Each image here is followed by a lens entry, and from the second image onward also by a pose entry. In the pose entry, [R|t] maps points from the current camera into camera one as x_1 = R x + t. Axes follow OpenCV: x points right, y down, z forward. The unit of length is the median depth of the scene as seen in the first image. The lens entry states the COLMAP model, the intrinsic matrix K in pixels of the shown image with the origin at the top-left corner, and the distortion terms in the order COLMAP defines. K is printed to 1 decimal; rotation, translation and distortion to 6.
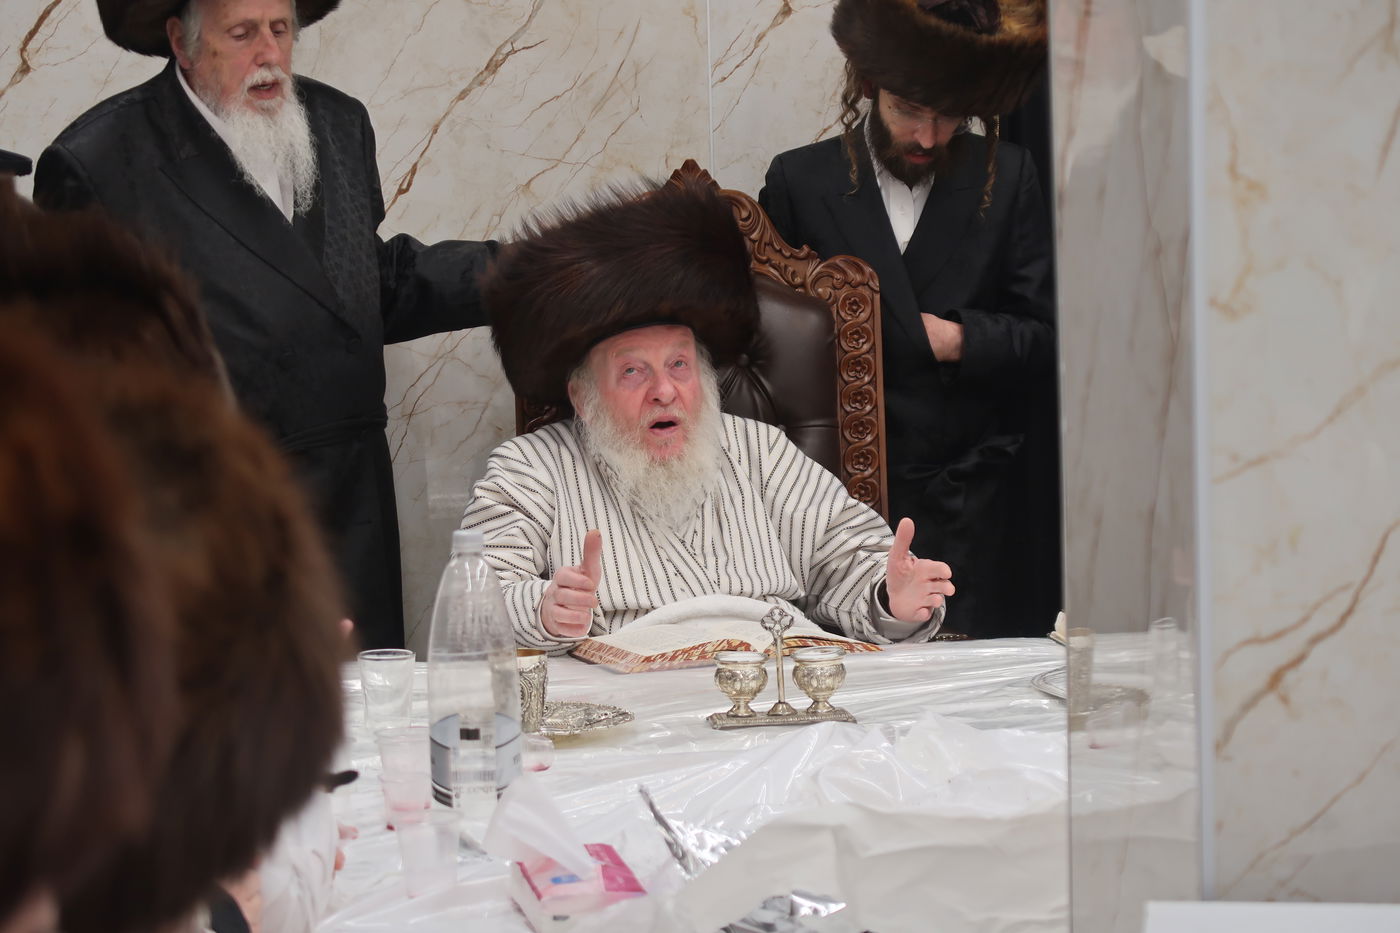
lens RADIAL K [[3886.1, 0, 669.2], [0, 3886.1, 467.2], [0, 0, 1]] dist [-0.015068, 0.801304]
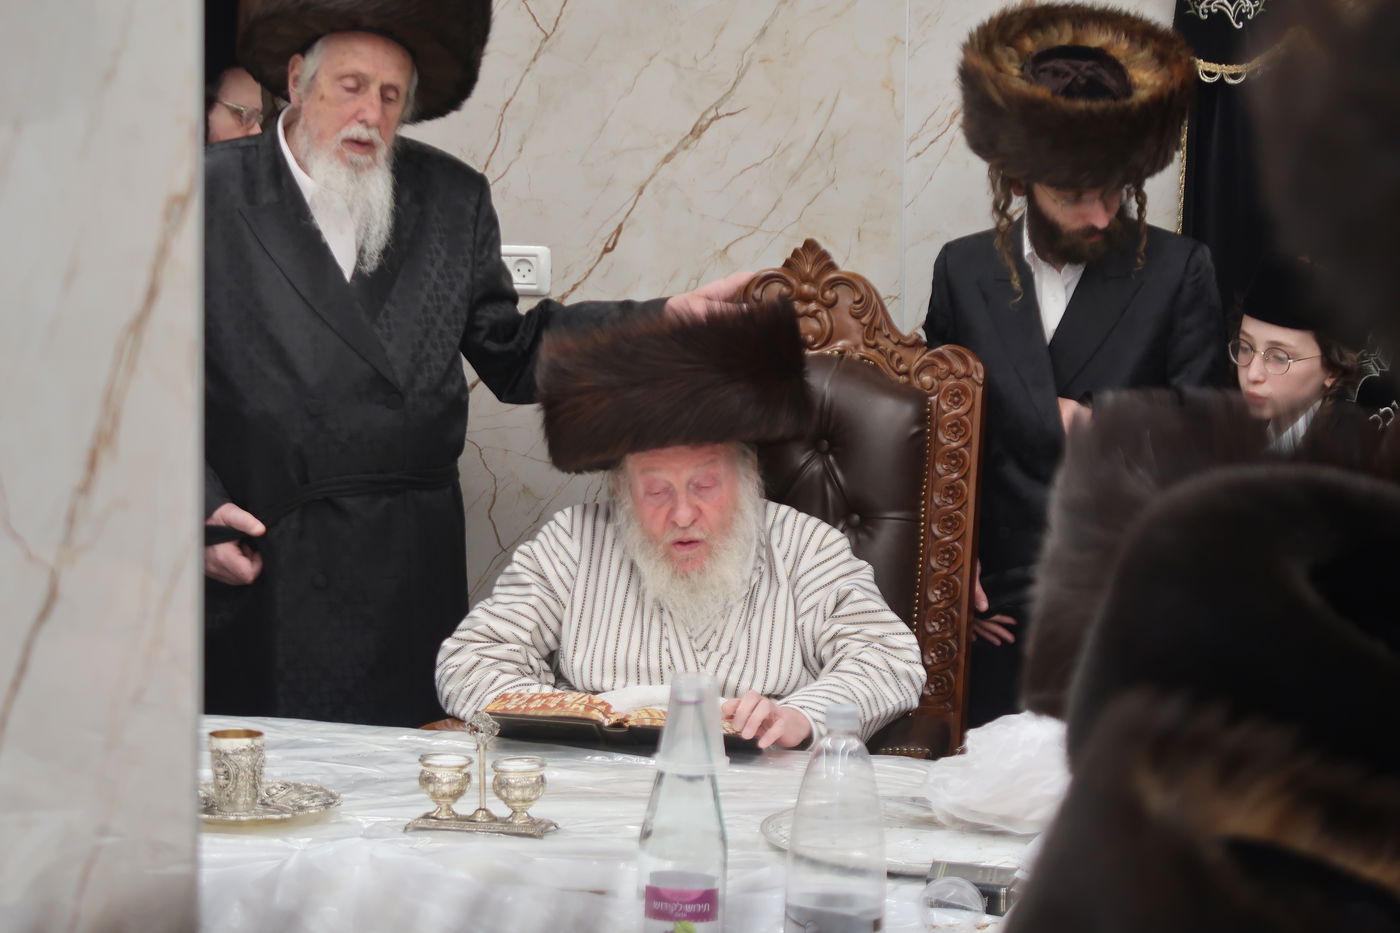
lens RADIAL K [[3886.1, 0, 669.2], [0, 3886.1, 467.2], [0, 0, 1]] dist [-0.015068, 0.801304]
pose [[0.931345, 0.076379, -0.356037, 0.318788], [-0.072241, 0.997076, 0.024924, -0.041851], [0.356899, 0.002508, 0.934139, 0.059976]]
